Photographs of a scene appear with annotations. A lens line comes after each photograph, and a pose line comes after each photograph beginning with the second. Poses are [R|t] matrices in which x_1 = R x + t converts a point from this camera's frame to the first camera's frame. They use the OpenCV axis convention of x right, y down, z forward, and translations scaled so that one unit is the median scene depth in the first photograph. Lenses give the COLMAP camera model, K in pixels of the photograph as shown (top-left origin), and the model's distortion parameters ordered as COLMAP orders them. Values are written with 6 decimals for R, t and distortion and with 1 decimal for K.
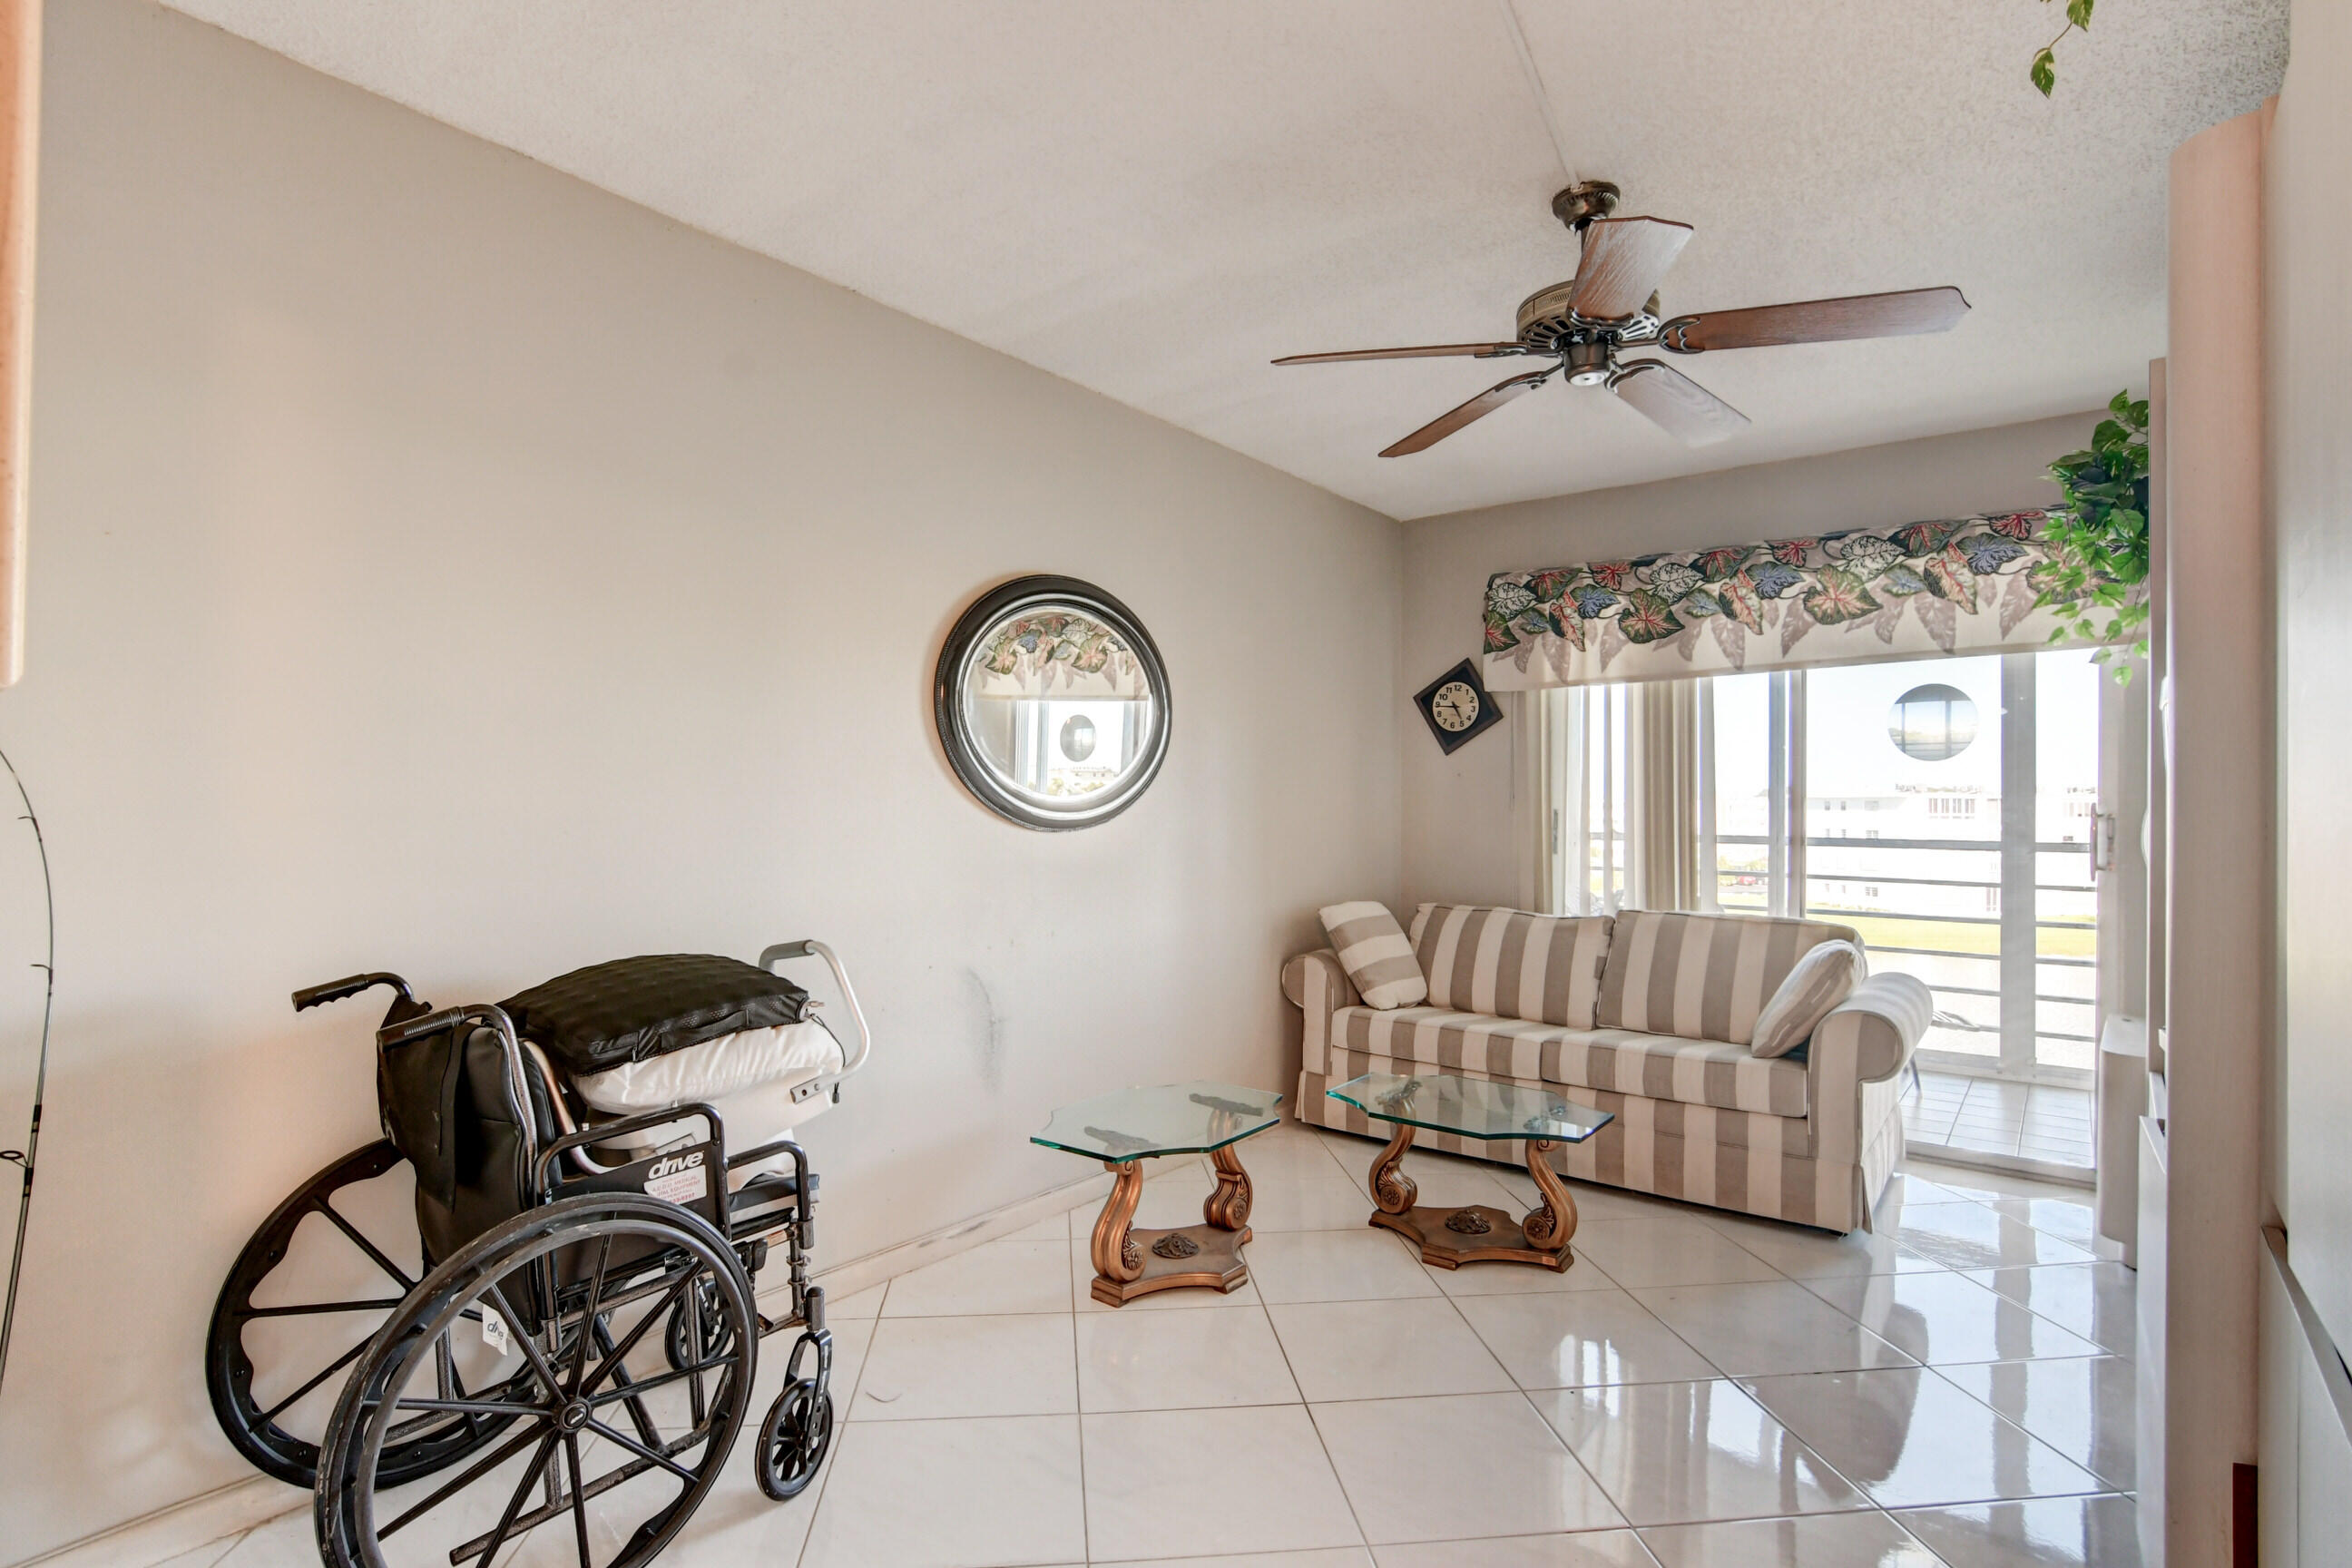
lens RADIAL K [[1152.0, 0, 1163.3], [0, 1152.0, 803.6], [0, 0, 1]] dist [-0.028869, 0.011015]
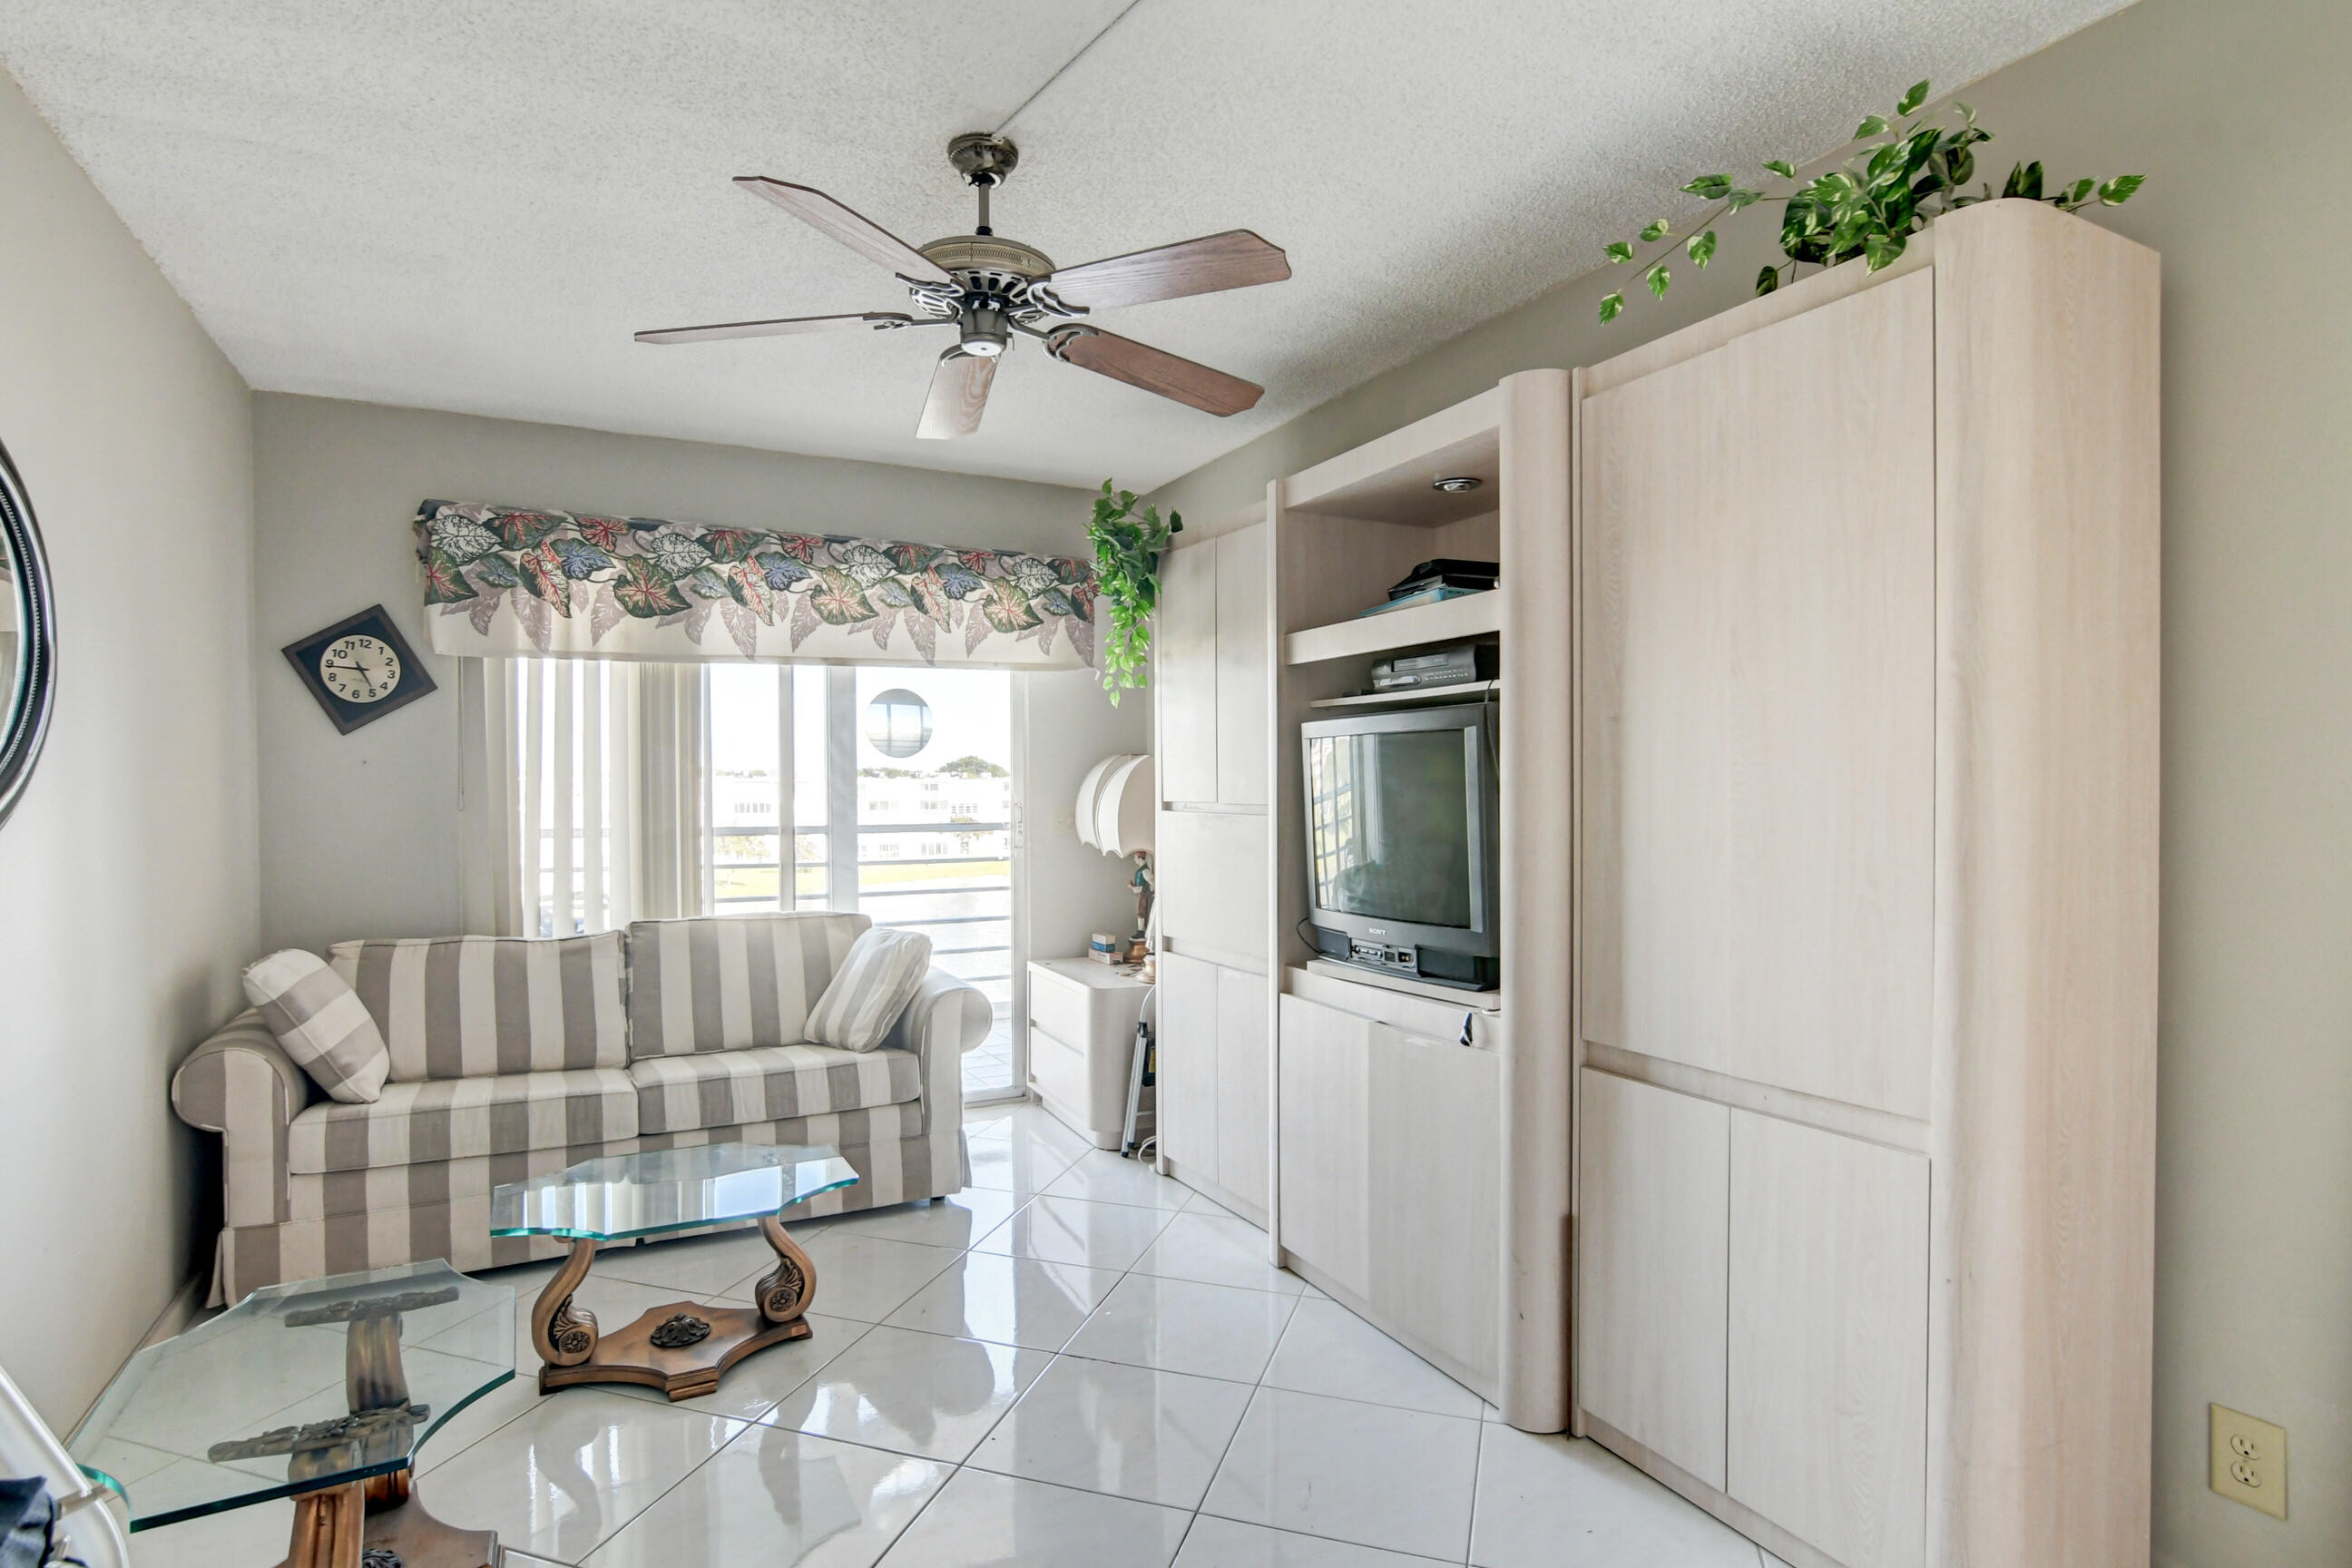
lens RADIAL K [[1152.0, 0, 1163.3], [0, 1152.0, 803.6], [0, 0, 1]] dist [-0.028869, 0.011015]
pose [[0.412652, -0.017067, 0.910729, -0.229011], [0.006442, 0.999854, 0.015818, -0.008191], [-0.910866, -0.000660, 0.412702, 0.277968]]
